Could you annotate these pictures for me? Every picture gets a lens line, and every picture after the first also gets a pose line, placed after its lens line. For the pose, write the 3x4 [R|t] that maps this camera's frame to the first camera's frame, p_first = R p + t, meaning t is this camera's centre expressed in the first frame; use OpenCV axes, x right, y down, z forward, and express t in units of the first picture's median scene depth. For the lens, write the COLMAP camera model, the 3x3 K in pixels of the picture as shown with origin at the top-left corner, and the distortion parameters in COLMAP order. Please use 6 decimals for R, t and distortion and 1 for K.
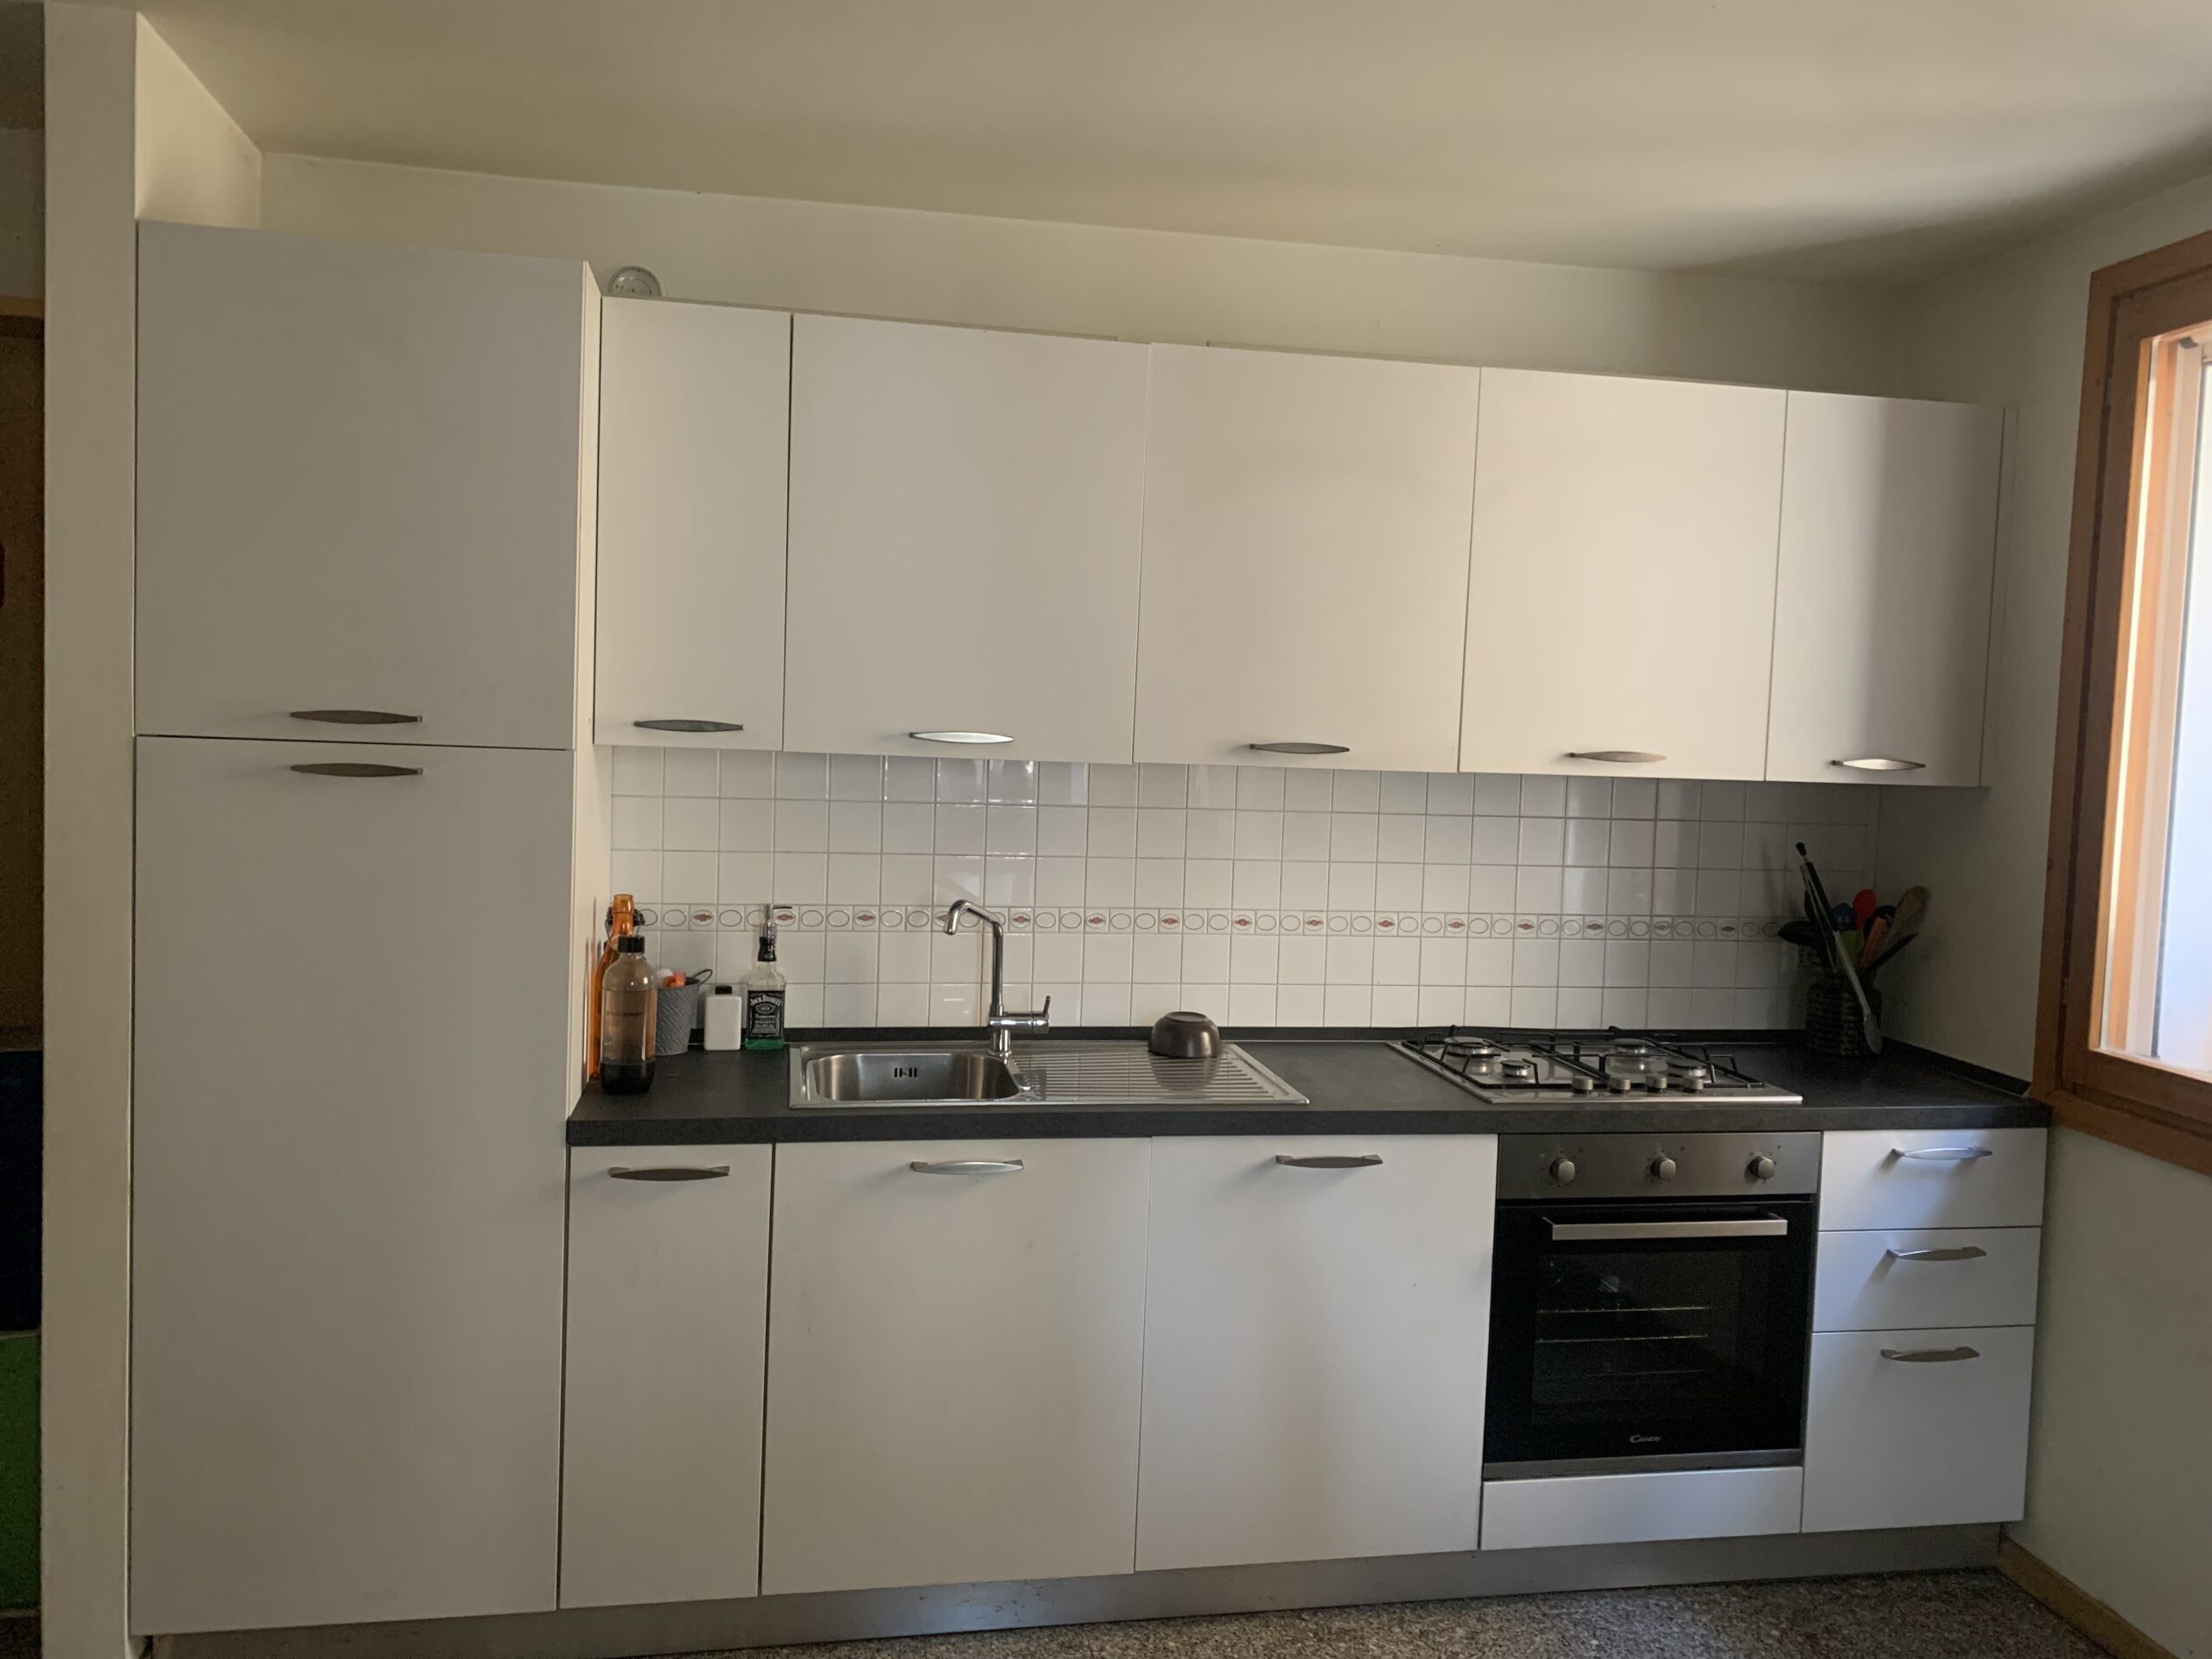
lens RADIAL K [[1687.1, 0, 1123.2], [0, 1687.1, 787.3], [0, 0, 1]] dist [0.013590, -0.022349]
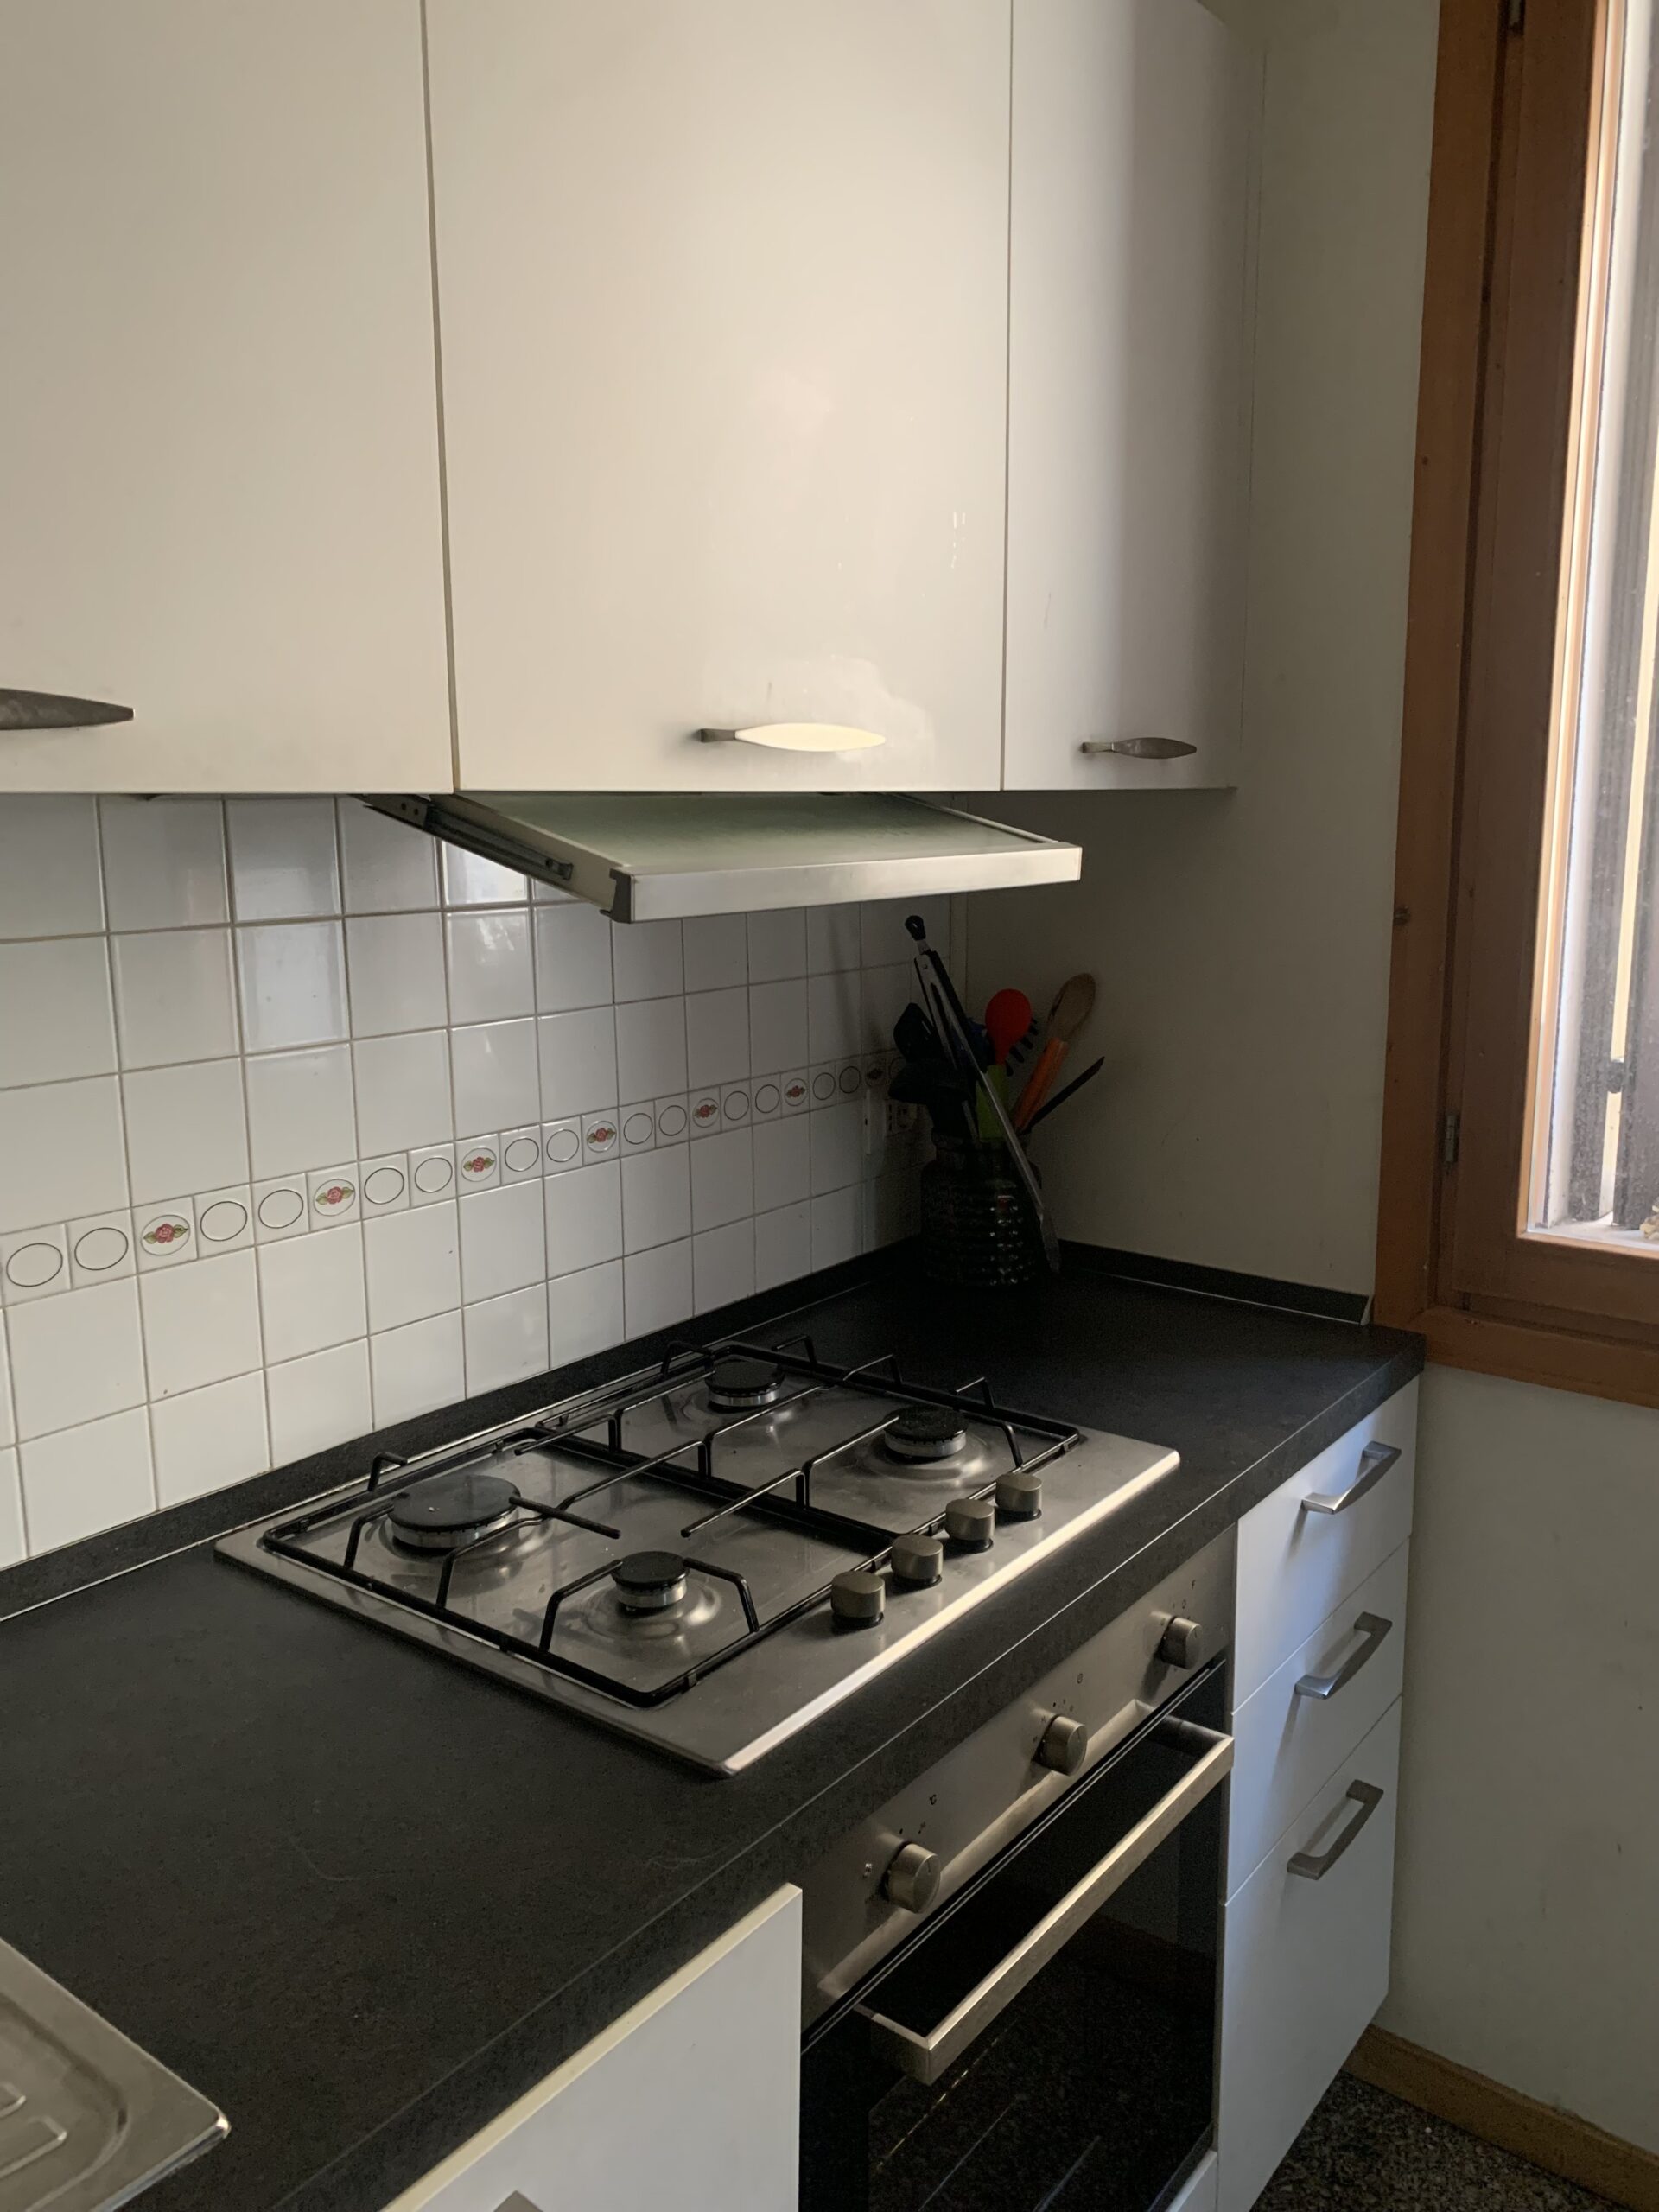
lens RADIAL K [[1687.1, 0, 816.9], [0, 1687.1, 1105.0], [0, 0, 1]] dist [0.013590, -0.022349]
pose [[0.760130, -0.155914, 0.630787, 0.035952], [0.065828, 0.984268, 0.163959, 0.002731], [-0.646427, -0.083107, 0.758436, 0.632239]]
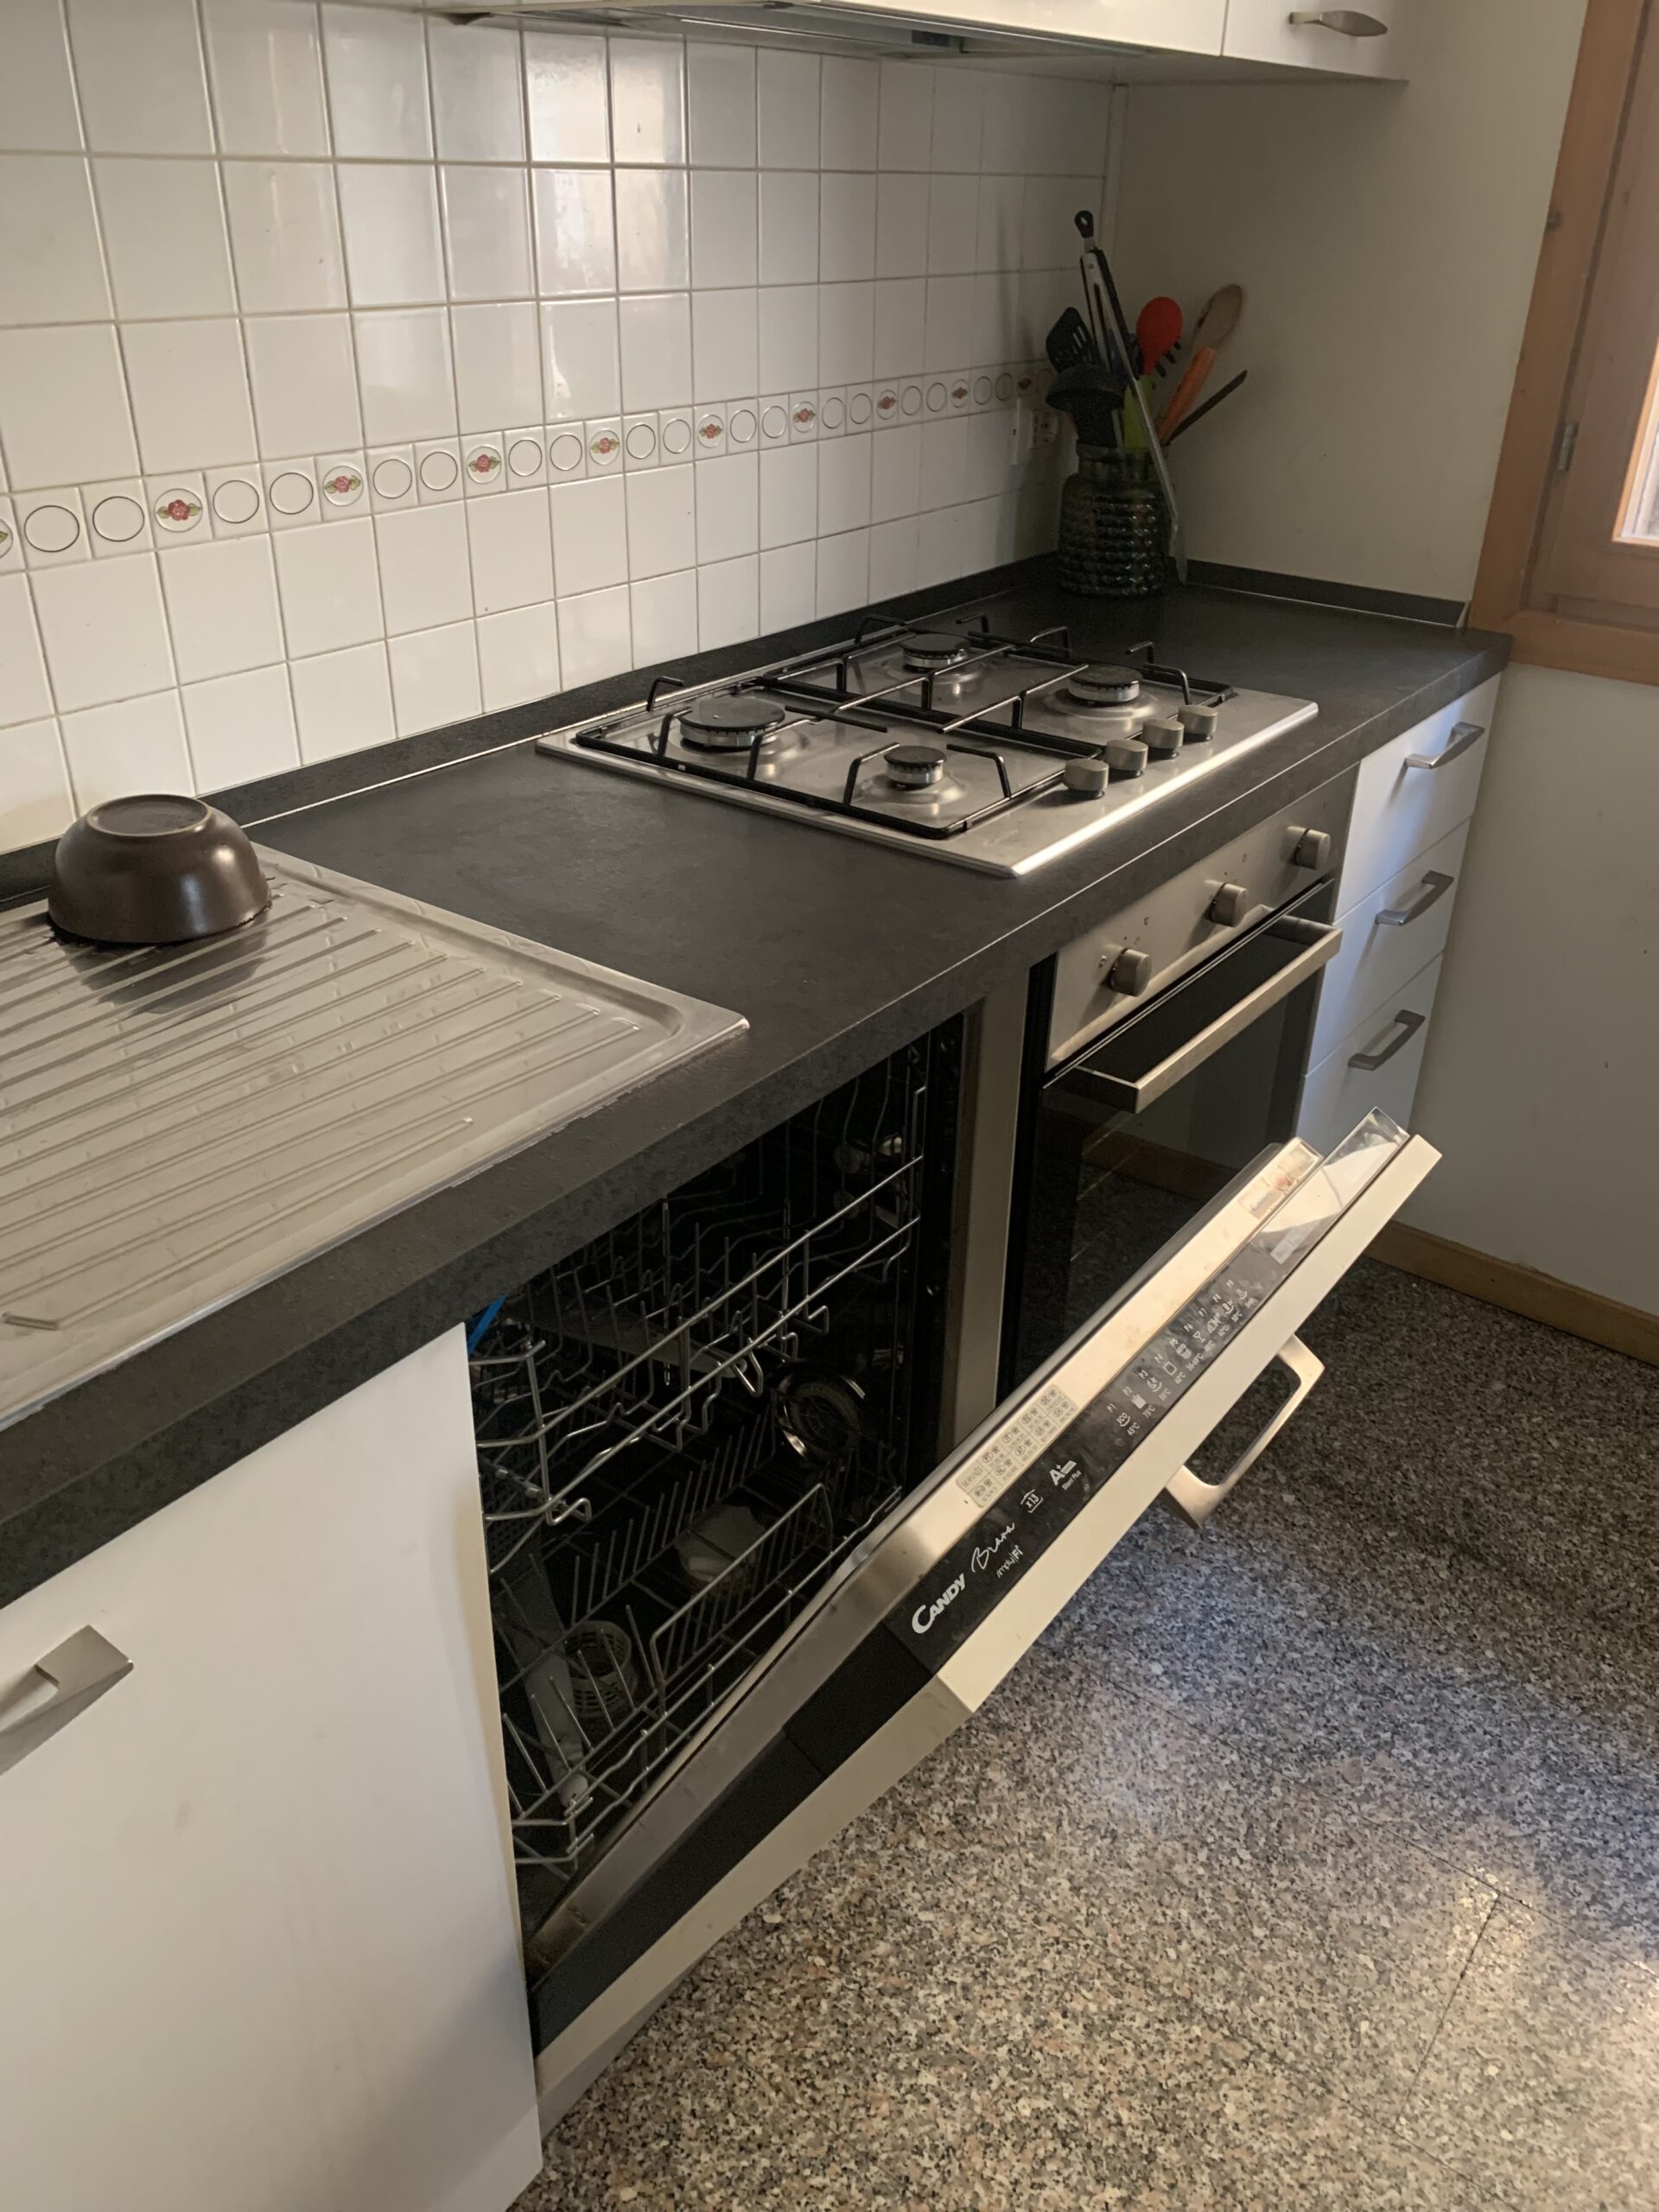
lens RADIAL K [[1687.1, 0, 848.2], [0, 1687.1, 1110.5], [0, 0, 1]] dist [0.013590, -0.022349]
pose [[0.743355, -0.343660, 0.573865, -0.072198], [0.035486, 0.876980, 0.479214, 0.024042], [-0.667955, -0.335862, 0.664103, 0.607324]]
